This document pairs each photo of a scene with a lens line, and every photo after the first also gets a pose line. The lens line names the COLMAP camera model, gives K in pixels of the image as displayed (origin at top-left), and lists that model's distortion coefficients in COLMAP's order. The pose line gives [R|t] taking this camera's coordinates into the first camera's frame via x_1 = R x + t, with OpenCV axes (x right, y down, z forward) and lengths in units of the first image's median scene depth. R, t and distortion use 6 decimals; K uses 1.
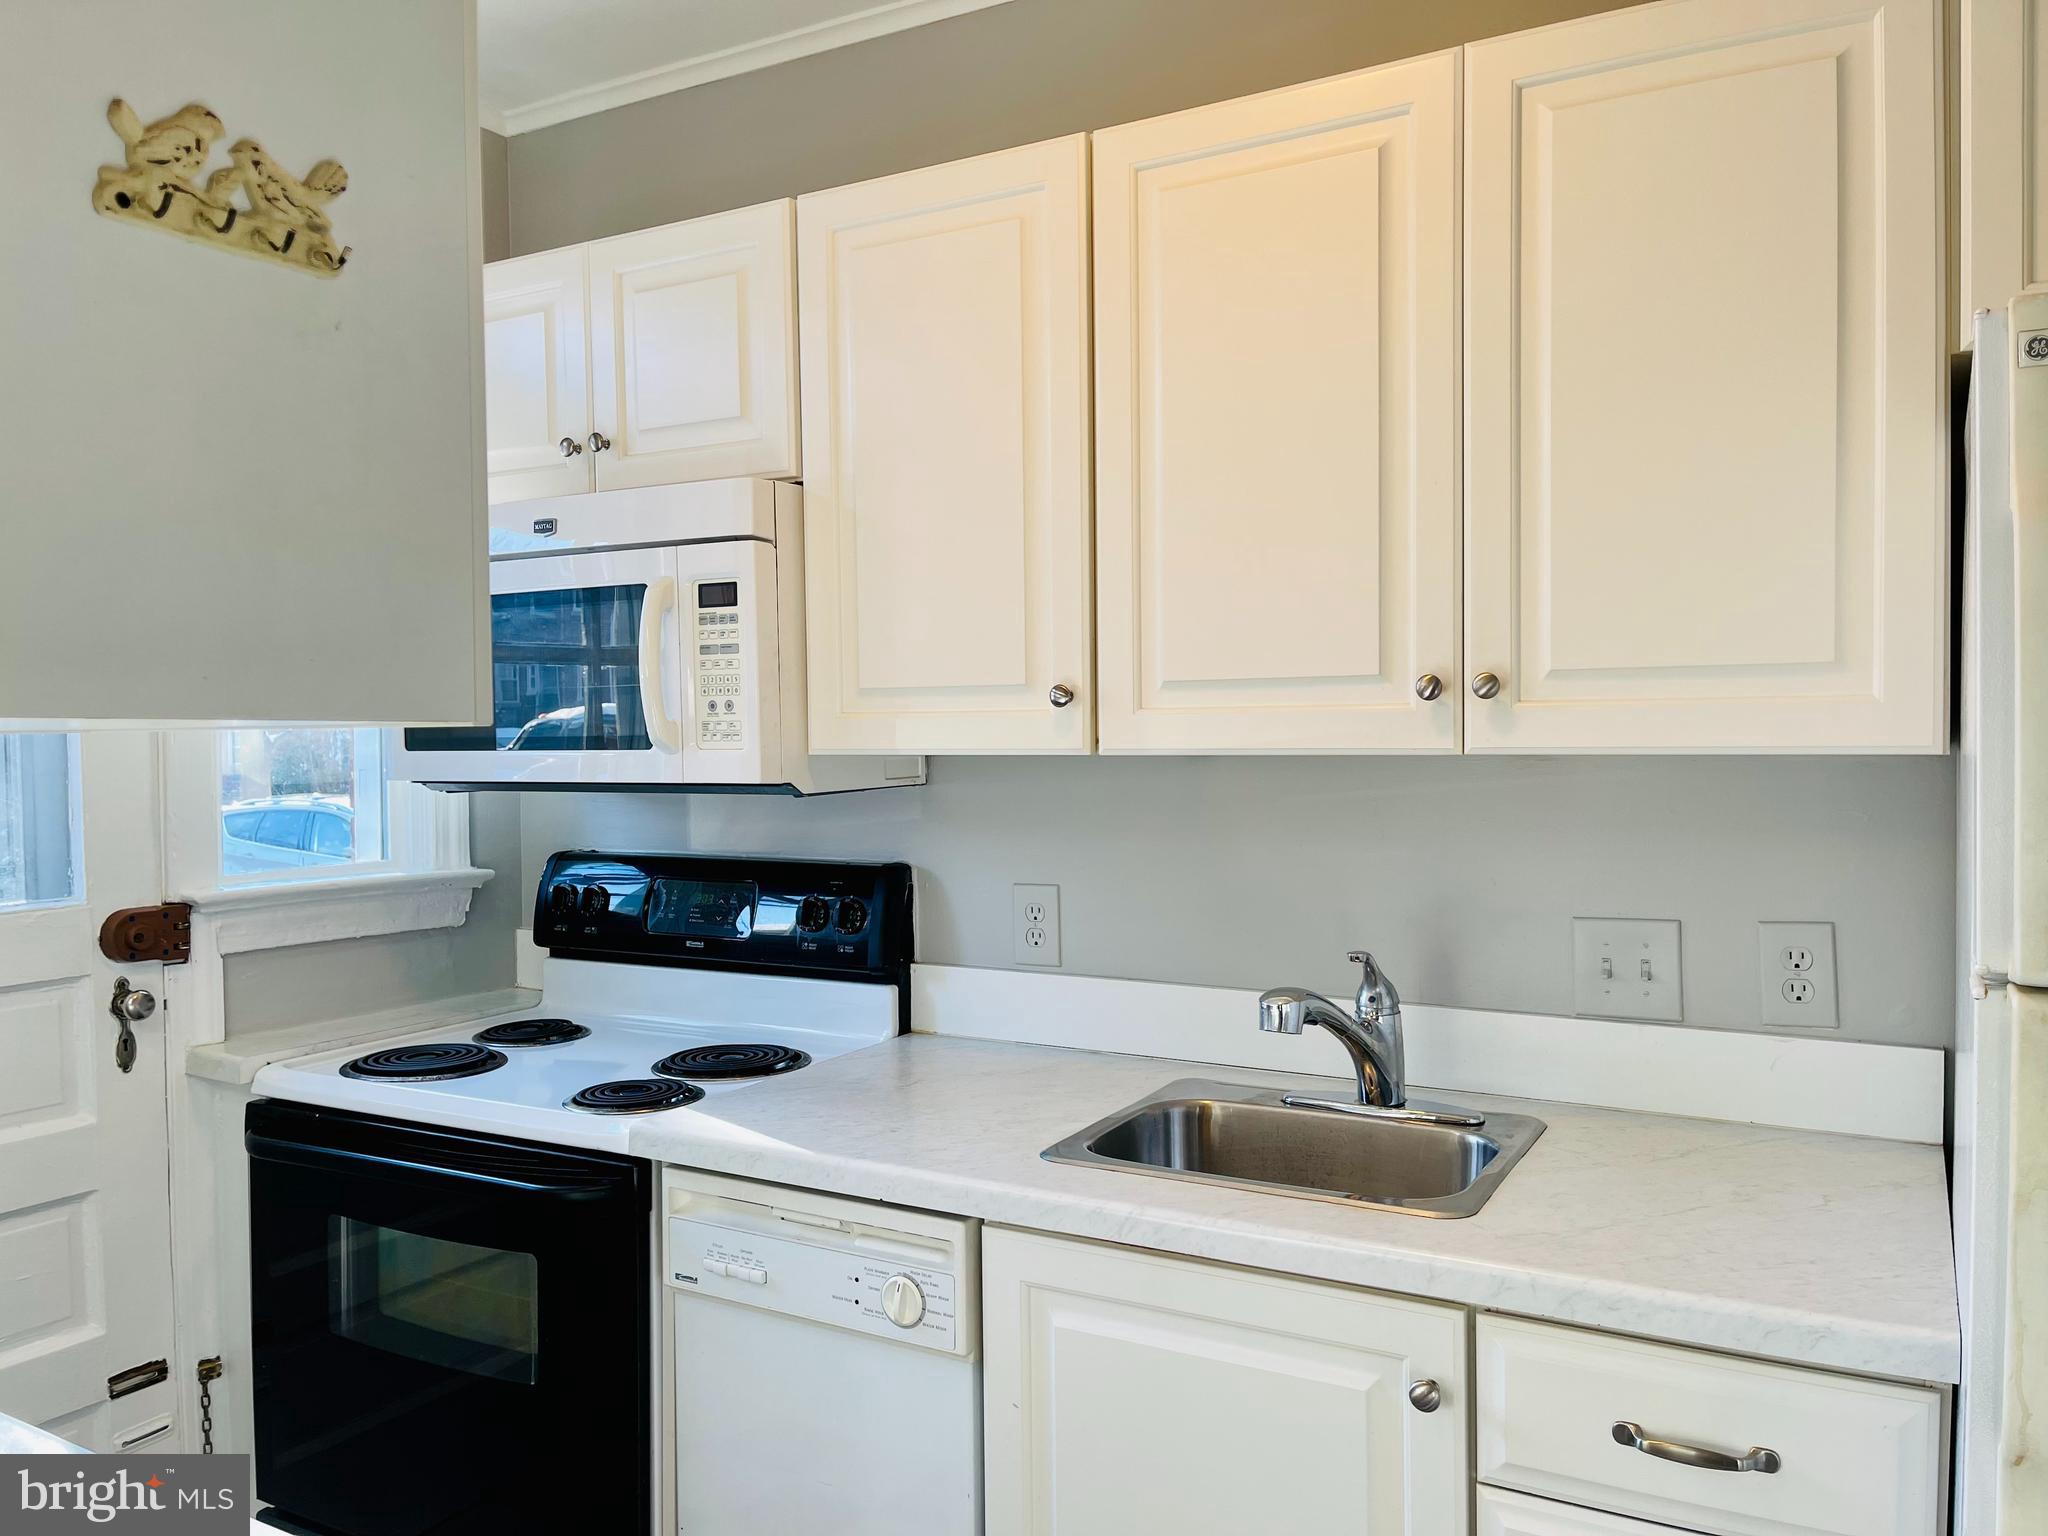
lens RADIAL K [[1543.9, 0, 1010.0], [0, 1543.9, 776.9], [0, 0, 1]] dist [0.070084, -0.090615]
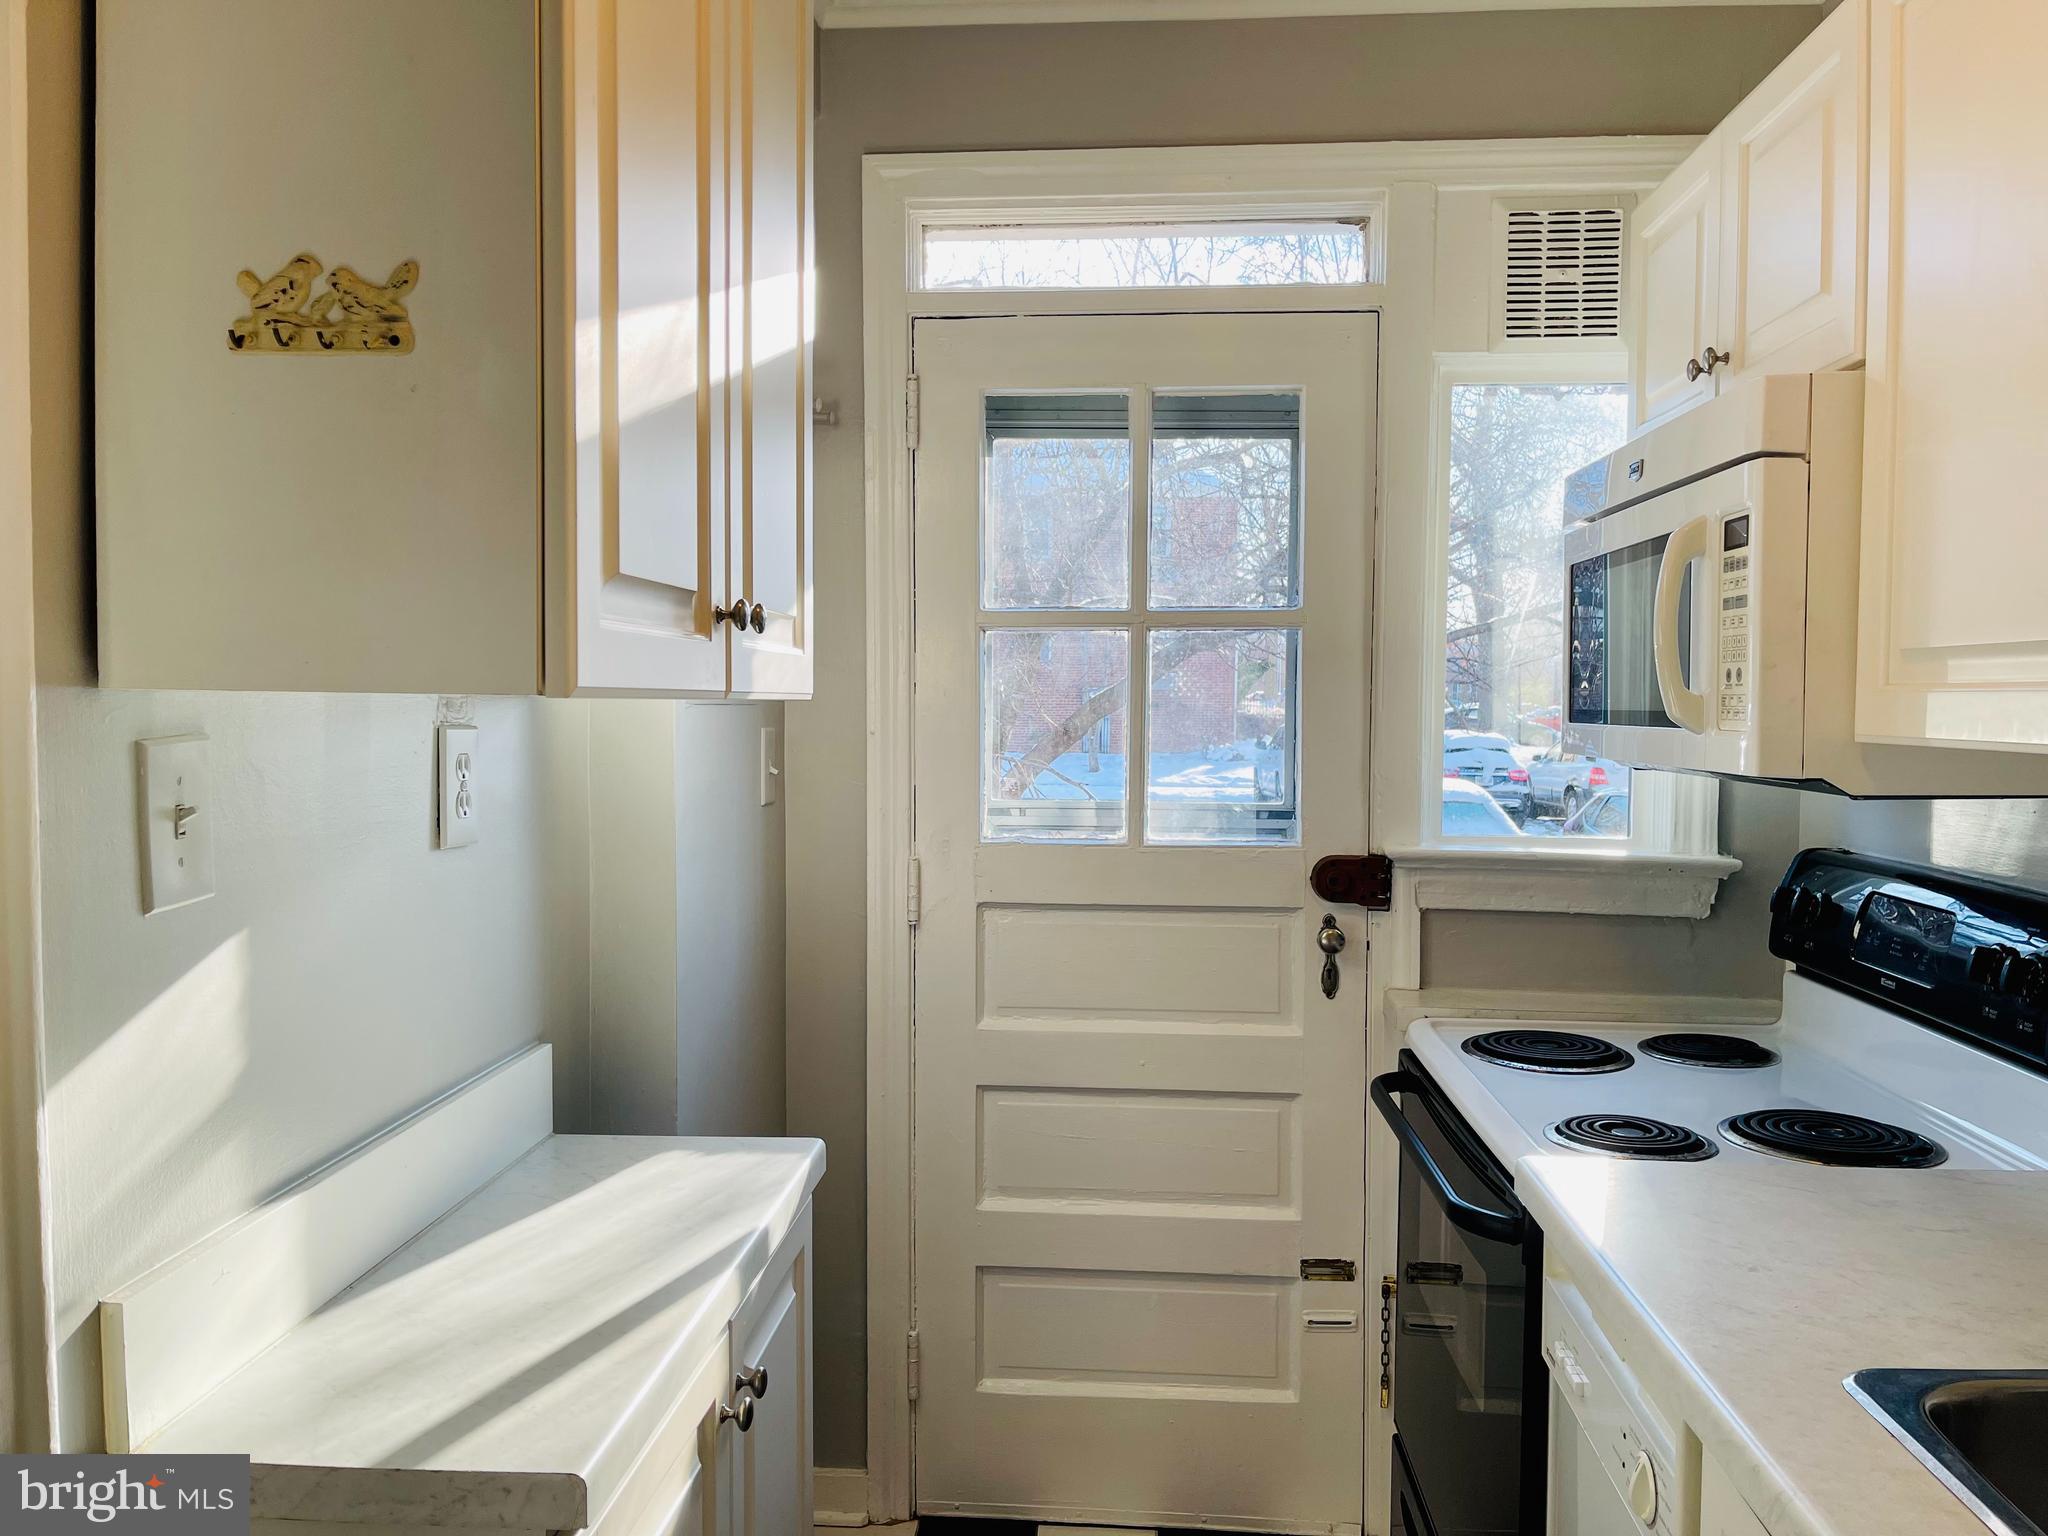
lens RADIAL K [[1543.9, 0, 1025.6], [0, 1543.9, 776.7], [0, 0, 1]] dist [0.070084, -0.090615]
pose [[0.443082, 0.060409, -0.894444, 0.367367], [-0.040040, 0.998065, 0.047572, -0.018010], [0.895587, 0.014735, 0.444643, 0.331918]]
